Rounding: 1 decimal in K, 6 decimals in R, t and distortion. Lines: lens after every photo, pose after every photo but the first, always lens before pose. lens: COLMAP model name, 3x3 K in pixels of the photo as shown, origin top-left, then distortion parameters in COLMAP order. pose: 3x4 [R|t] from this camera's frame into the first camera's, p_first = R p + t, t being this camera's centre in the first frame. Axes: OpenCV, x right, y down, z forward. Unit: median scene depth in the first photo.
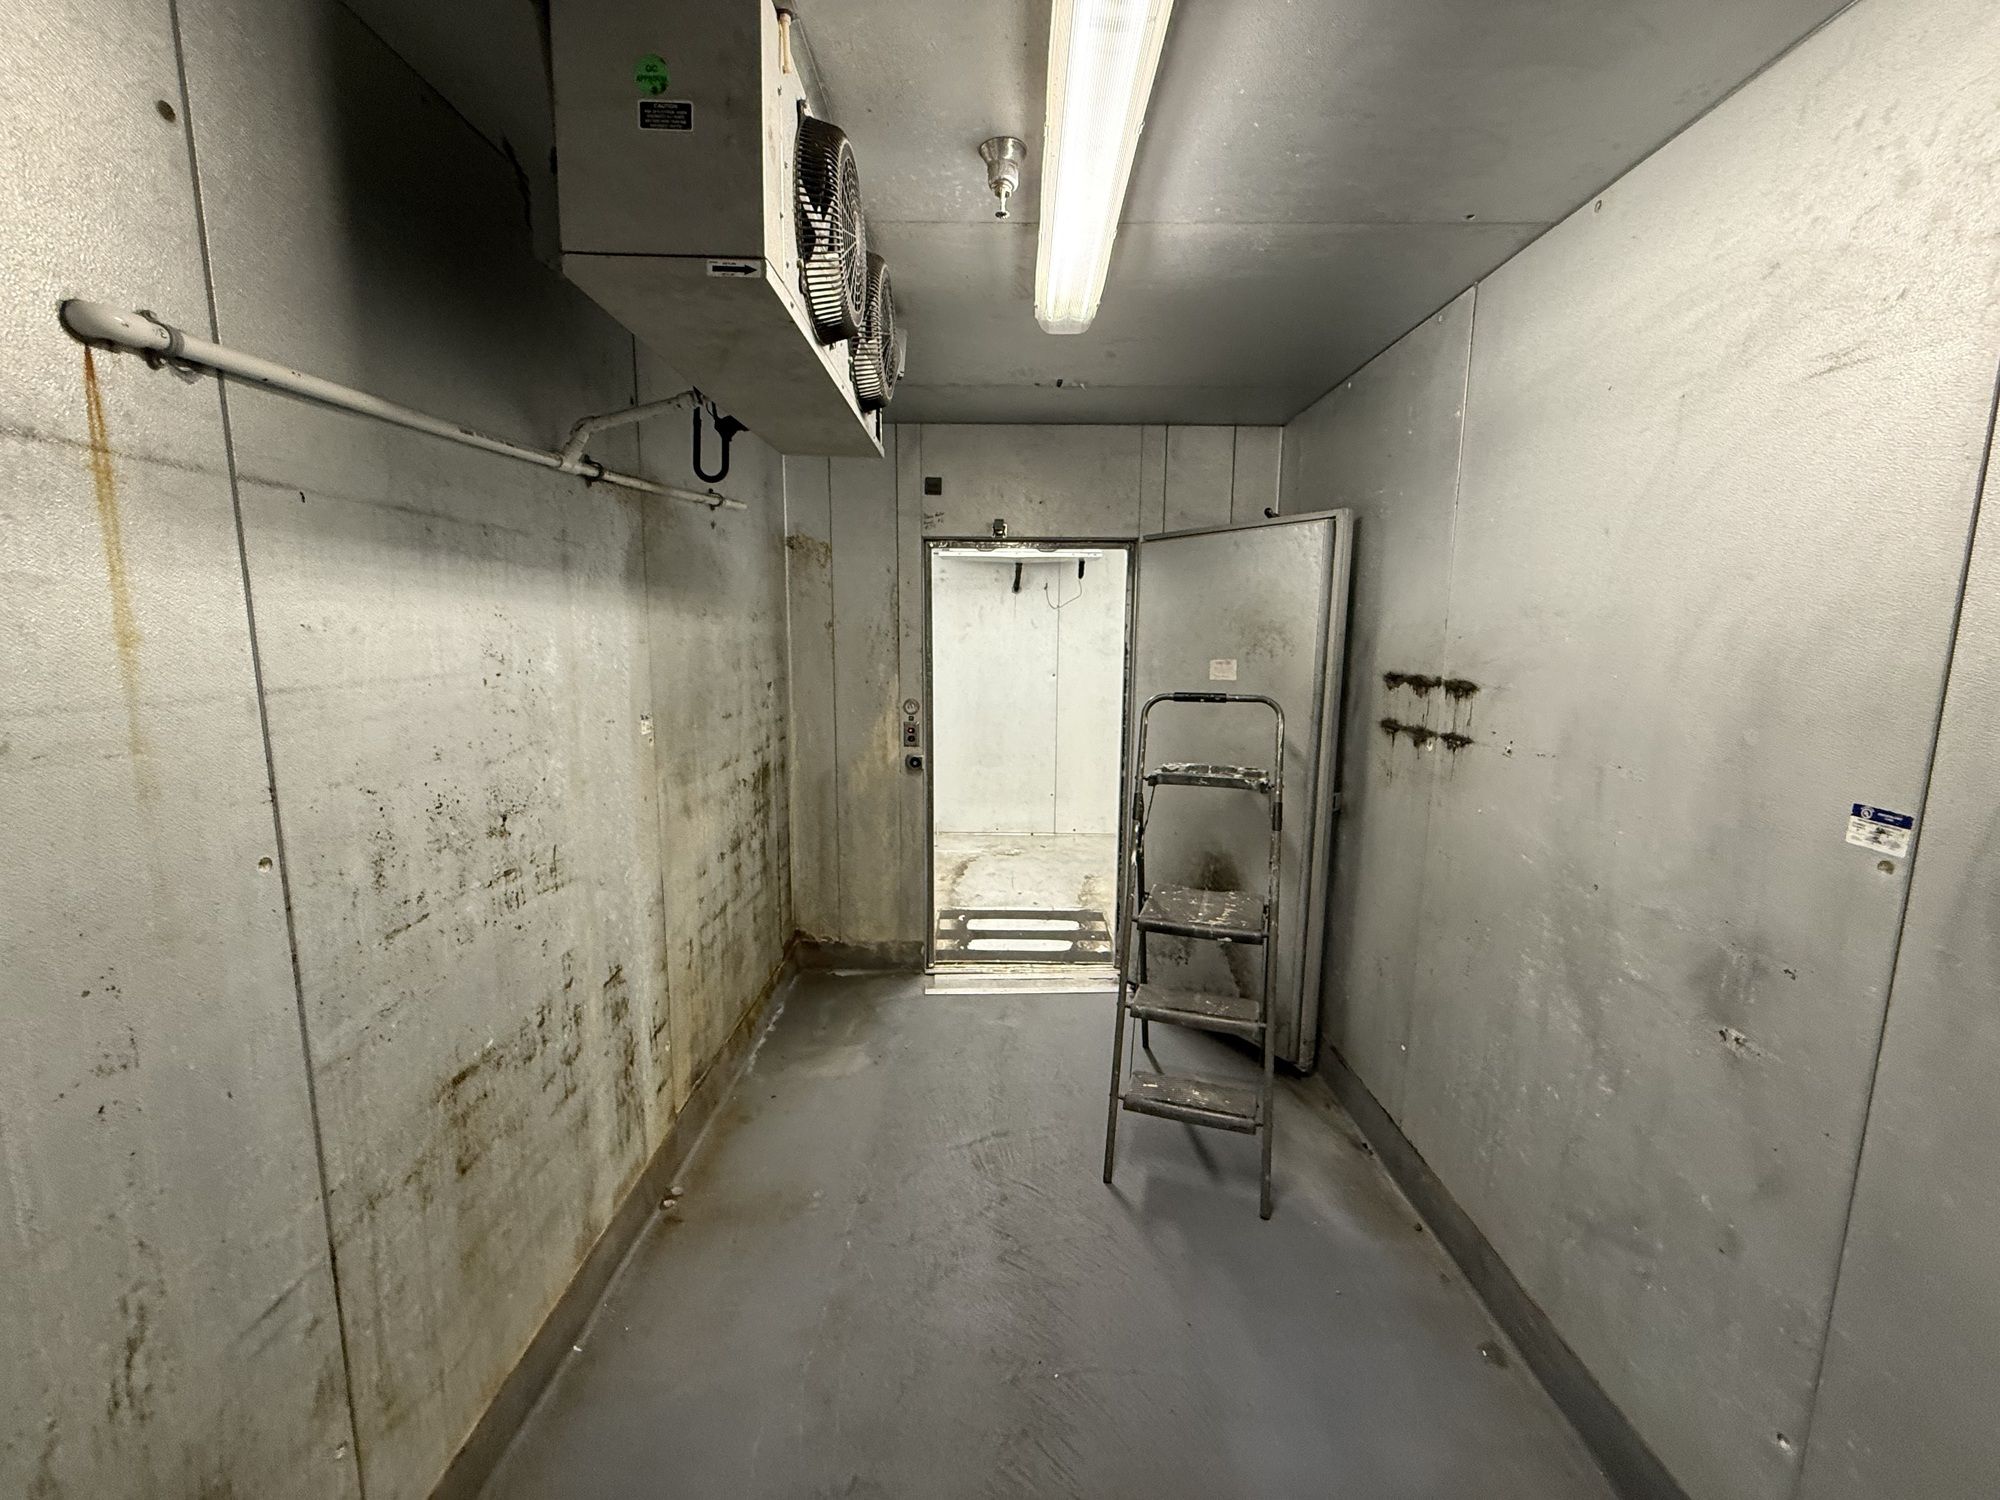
lens RADIAL K [[794.2, 0, 999.6], [0, 794.2, 753.5], [0, 0, 1]] dist [0.000154, 0.000433]
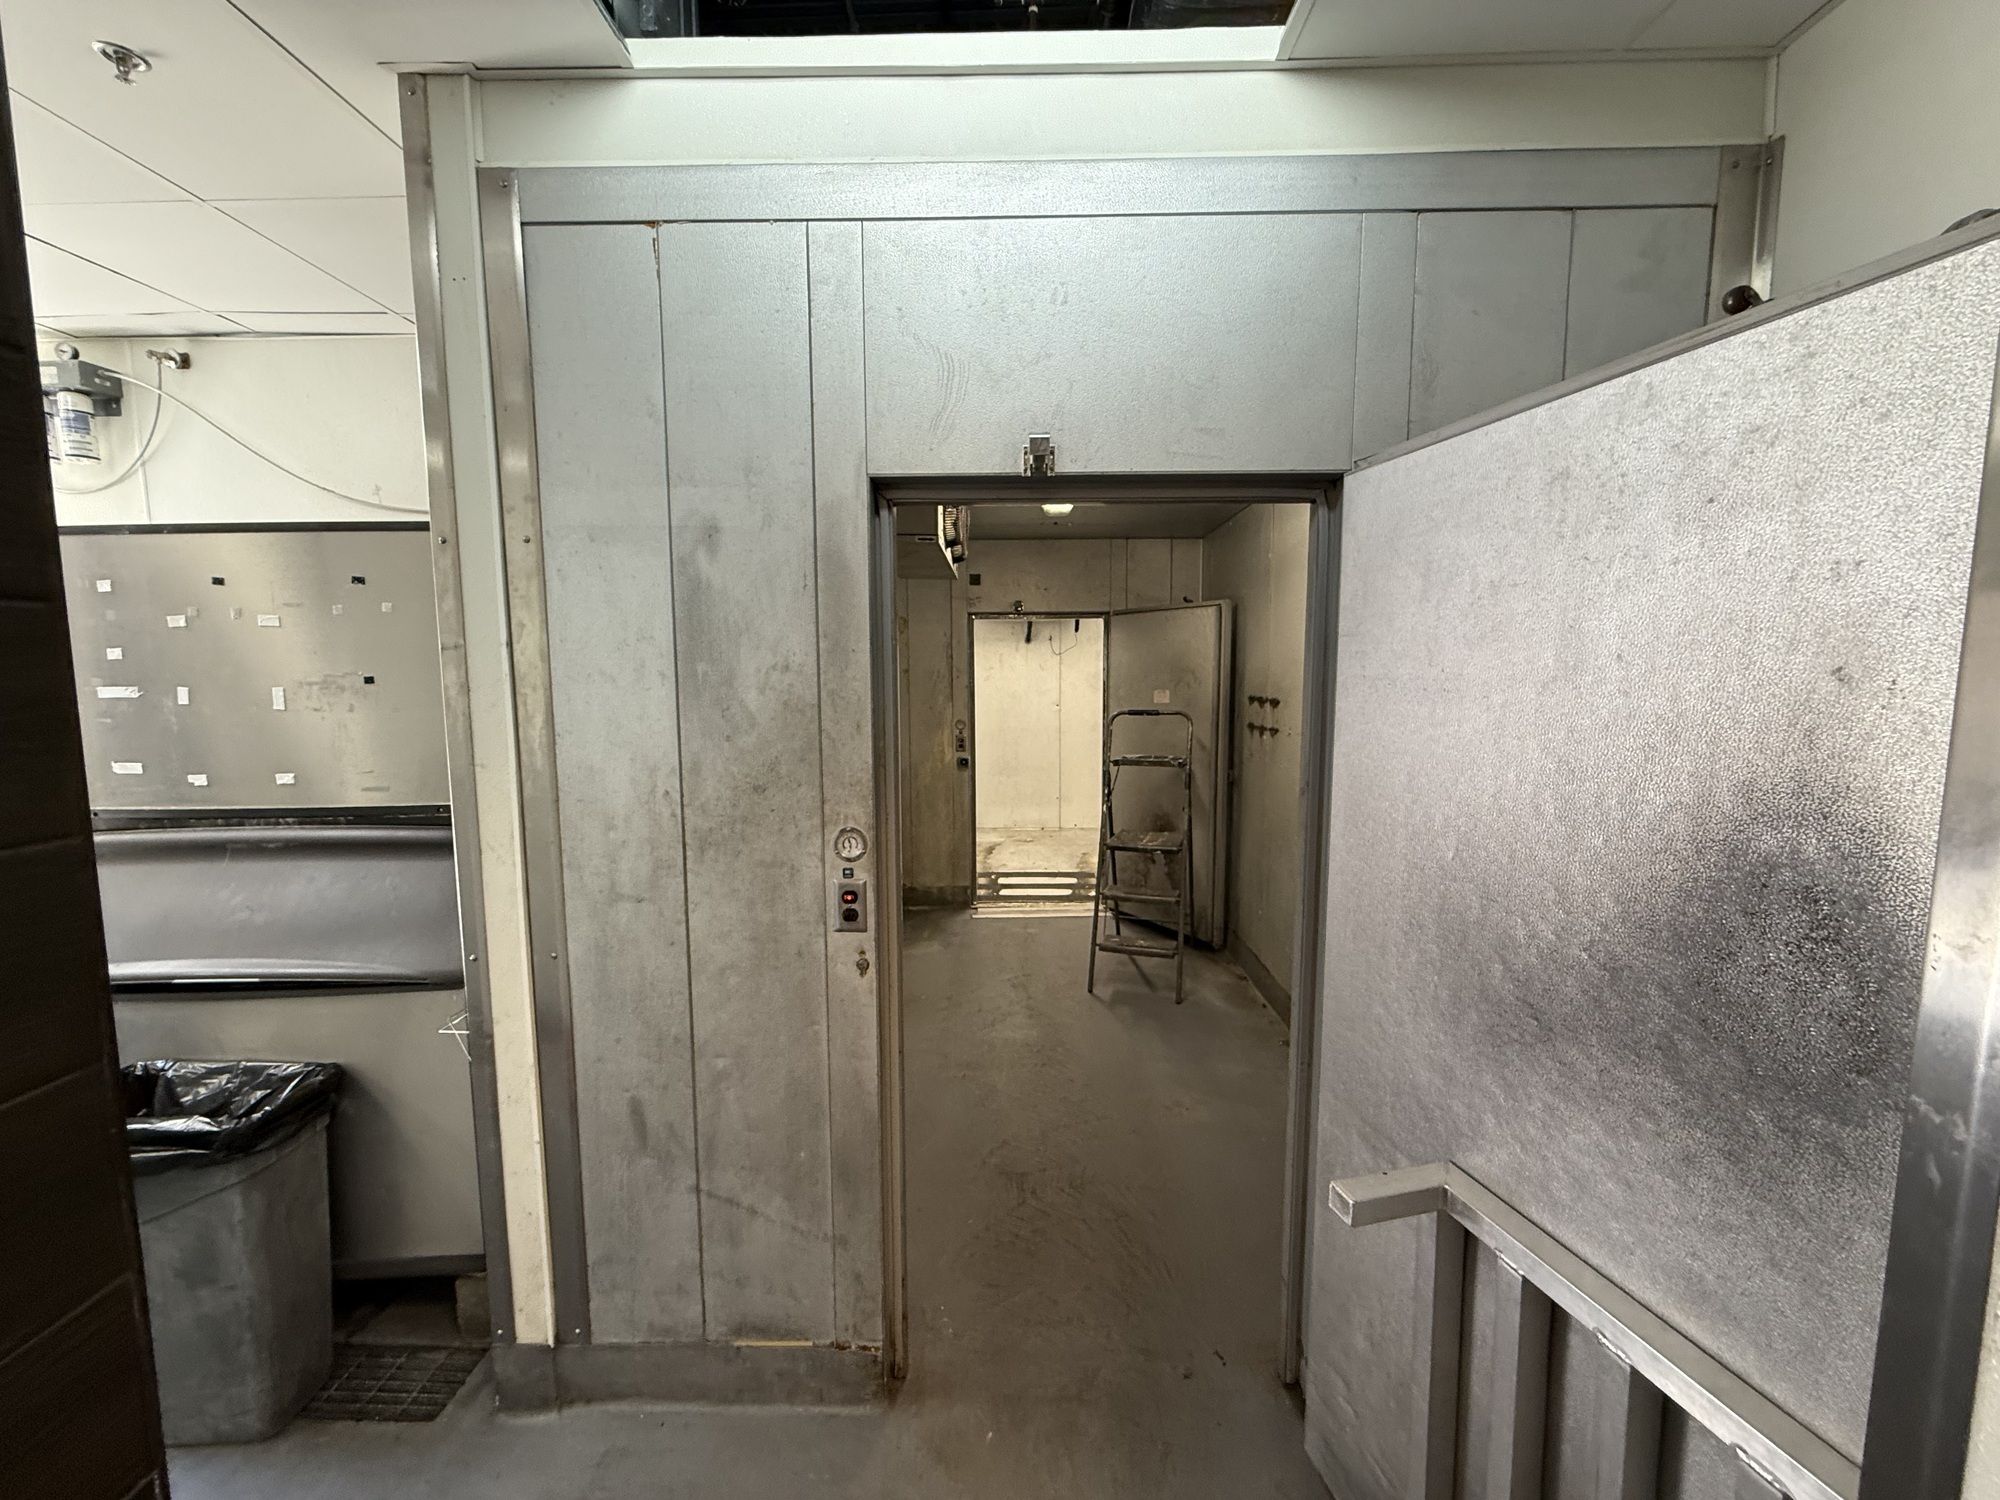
lens RADIAL K [[794.2, 0, 1000.1], [0, 794.2, 752.7], [0, 0, 1]] dist [0.000154, 0.000433]
pose [[0.999884, -0.012058, -0.009269, -0.024865], [0.011588, 0.998722, -0.049195, 0.070098], [0.009851, 0.049082, 0.998746, -0.501102]]
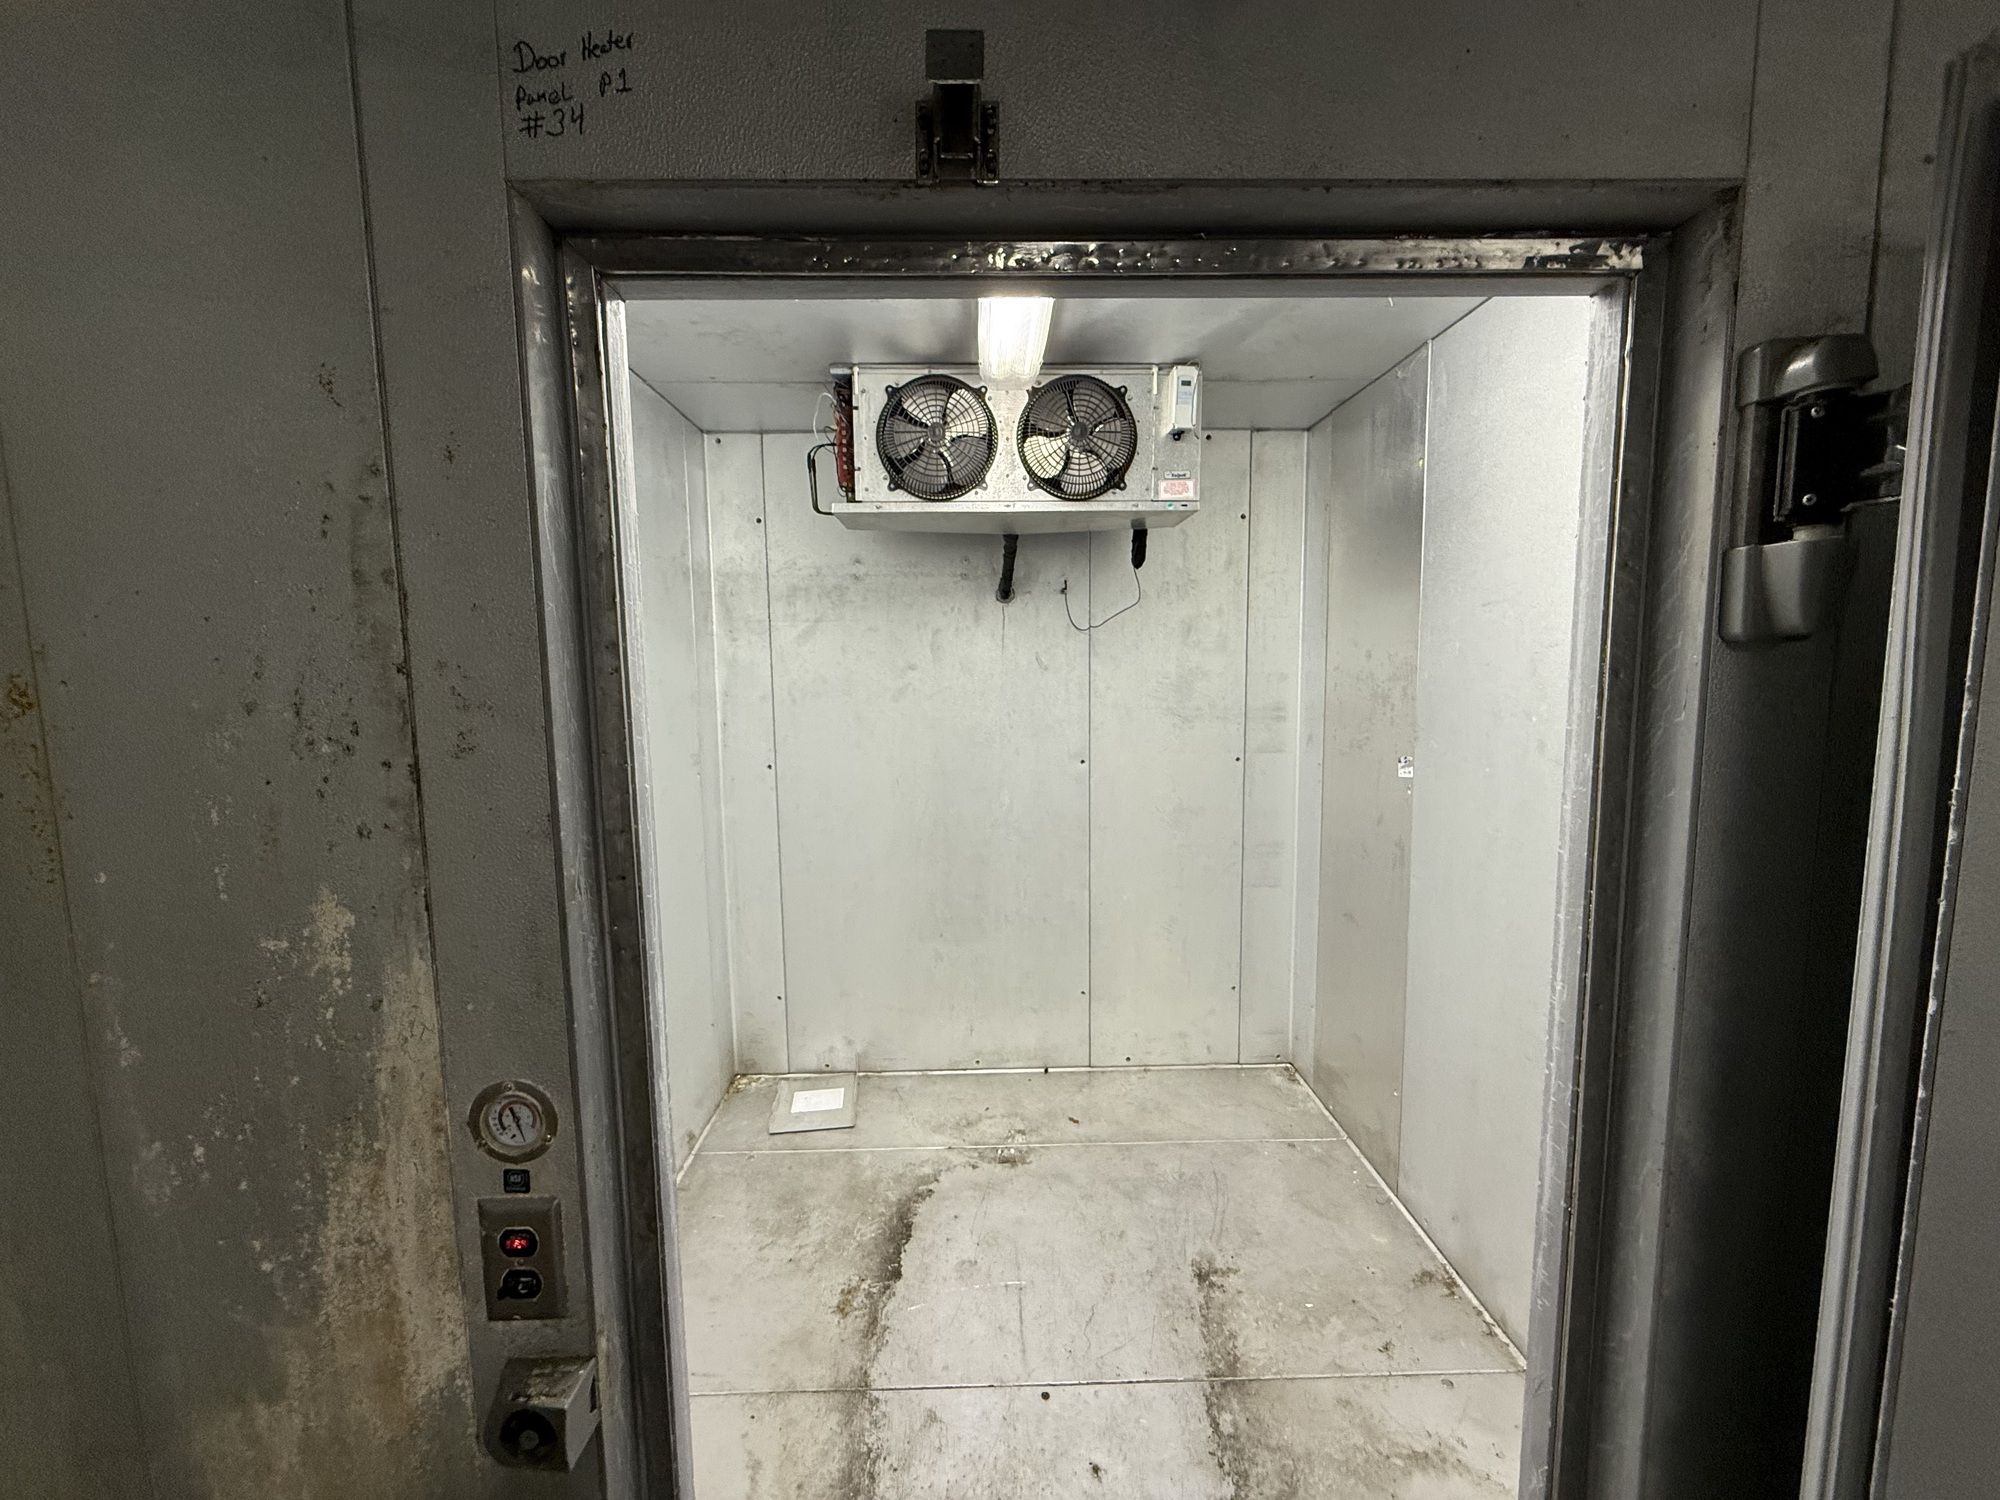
lens RADIAL K [[794.2, 0, 994.5], [0, 794.2, 746.5], [0, 0, 1]] dist [0.000154, 0.000433]
pose [[0.999460, -0.021652, 0.024735, -0.000574], [0.022950, 0.998306, -0.053469, -0.138760], [-0.023536, 0.054008, 0.998263, 0.832626]]
